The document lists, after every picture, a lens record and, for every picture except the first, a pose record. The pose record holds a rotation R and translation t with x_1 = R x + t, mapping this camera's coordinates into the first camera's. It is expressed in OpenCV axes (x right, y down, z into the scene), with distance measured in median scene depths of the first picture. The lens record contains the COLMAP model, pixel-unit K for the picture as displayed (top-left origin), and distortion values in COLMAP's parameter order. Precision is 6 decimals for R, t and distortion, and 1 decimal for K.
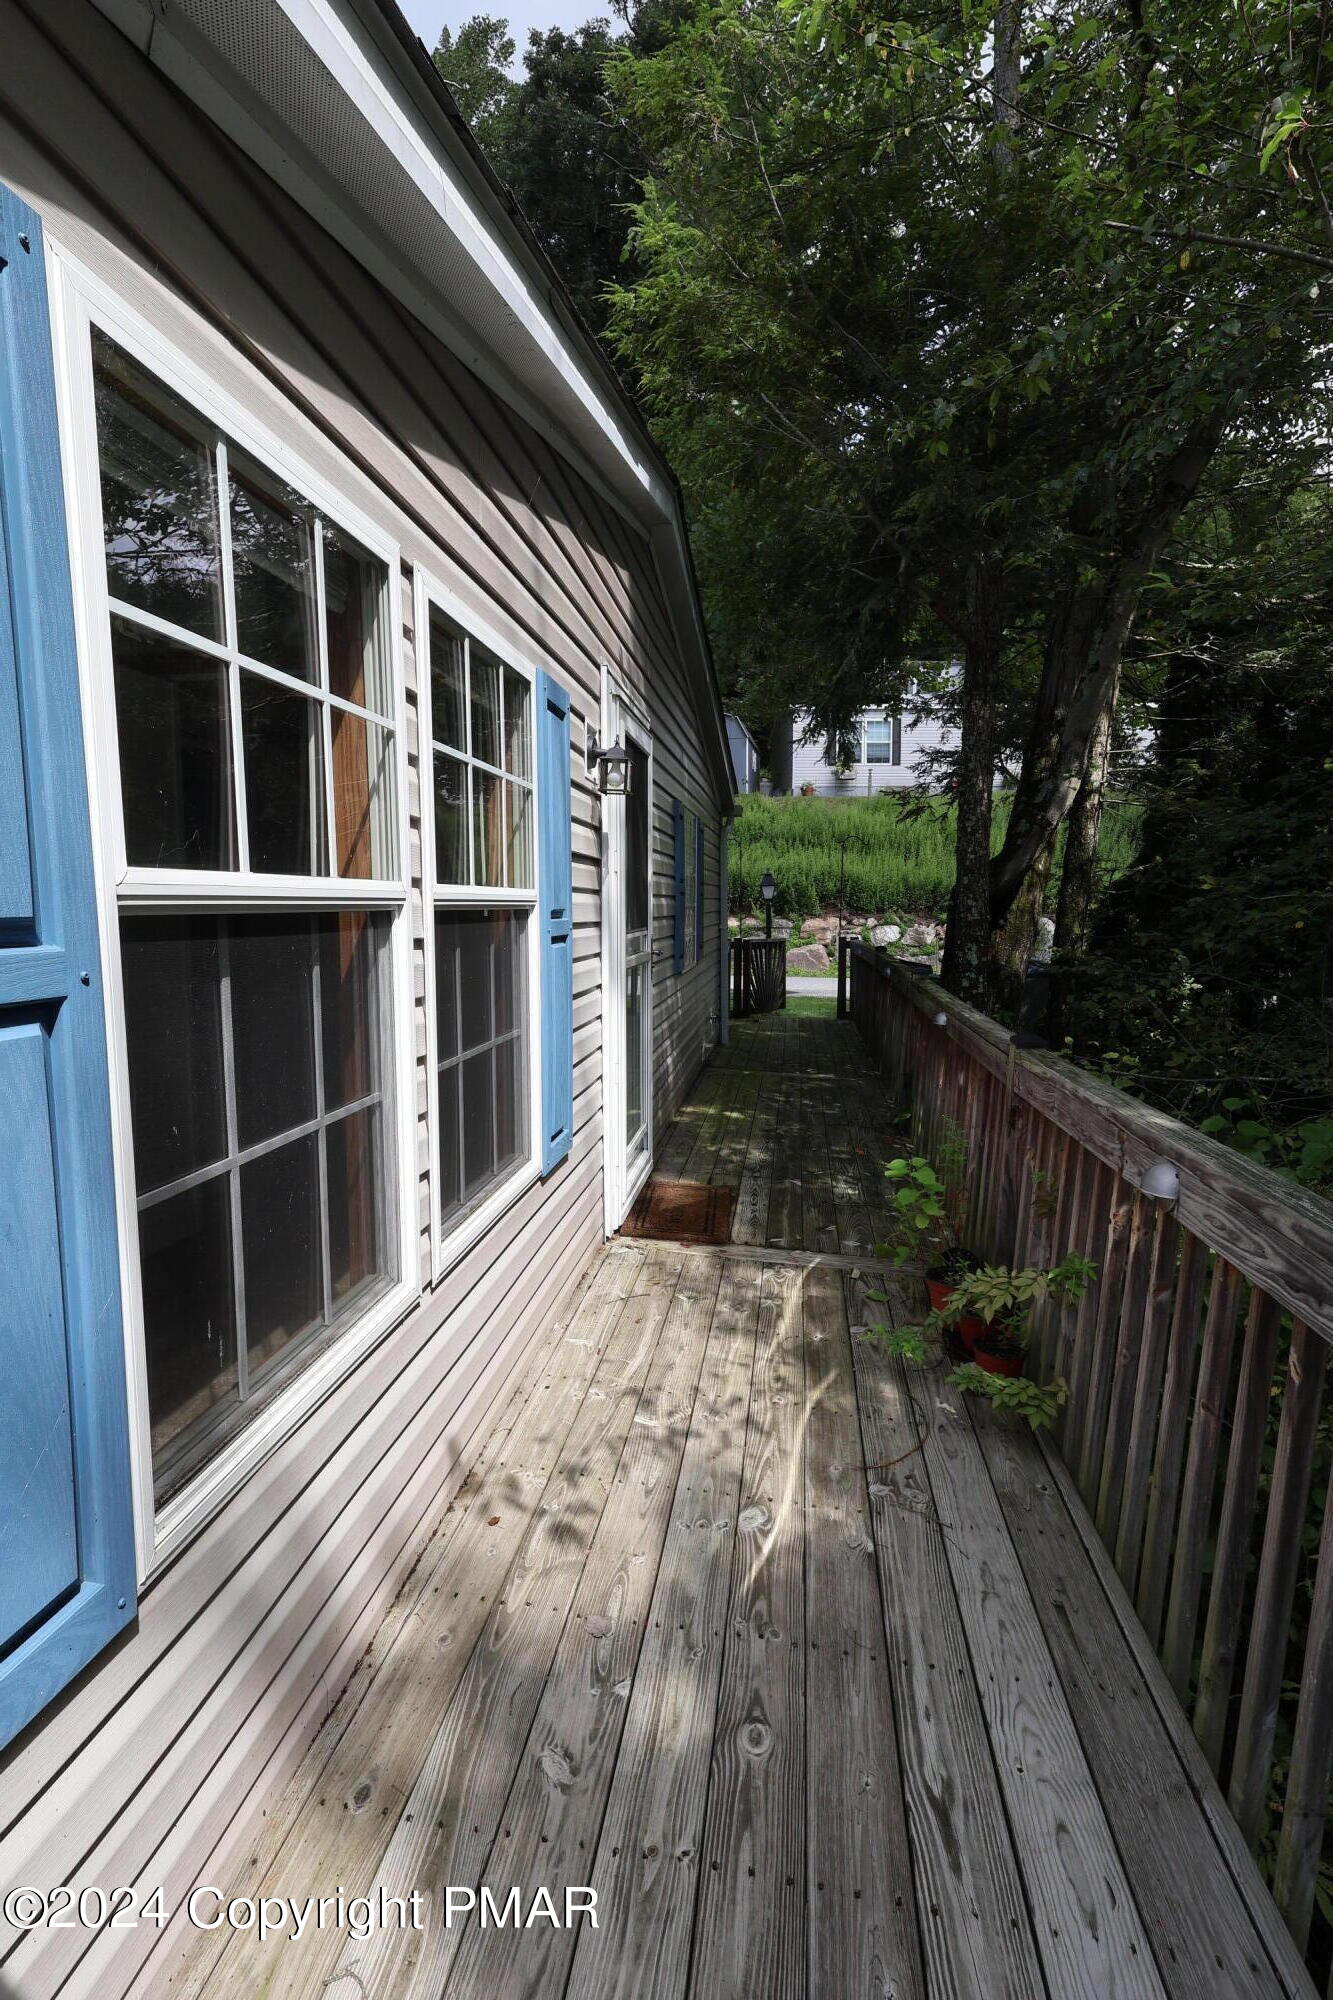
lens RADIAL K [[925.2, 0, 663.6], [0, 925.2, 997.8], [0, 0, 1]] dist [0.013226, -0.000311]
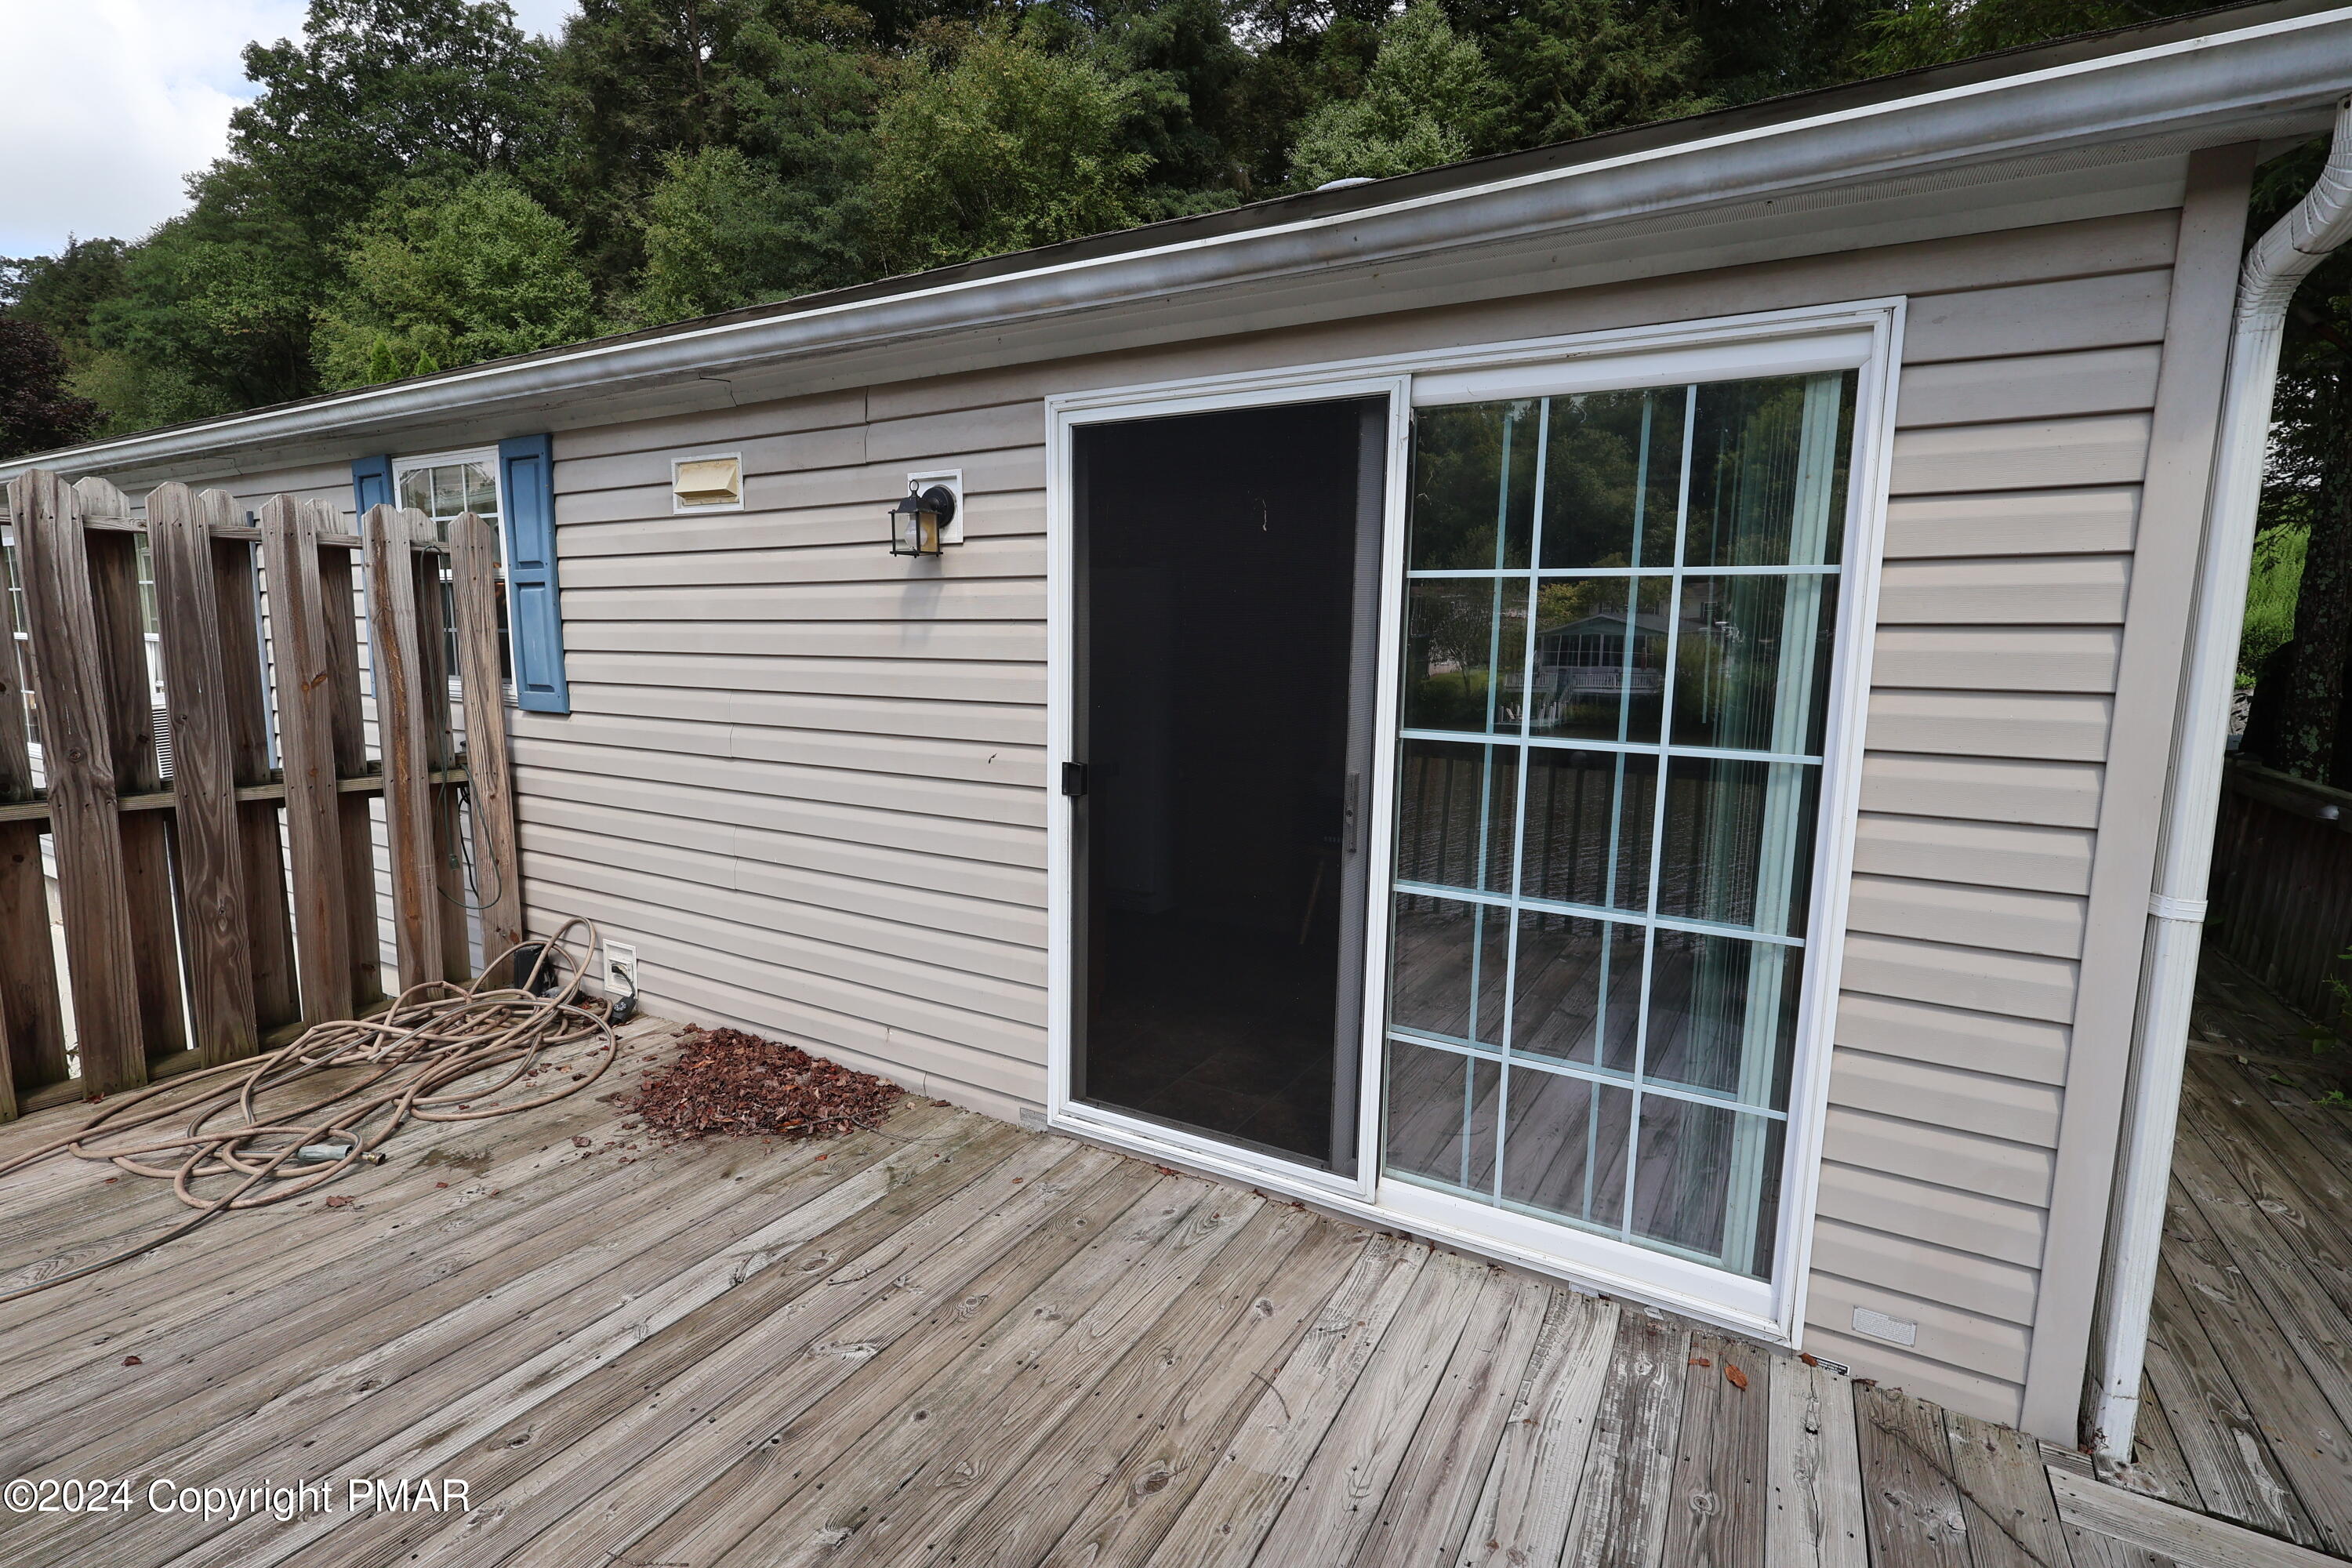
lens RADIAL K [[1088.0, 0, 1165.5], [0, 1088.0, 795.1], [0, 0, 1]] dist [0.013226, -0.000311]
pose [[0.930940, 0.066342, -0.359097, -0.264851], [-0.053051, 0.997497, 0.046752, 0.011392], [0.361299, -0.024473, 0.932129, -0.294312]]
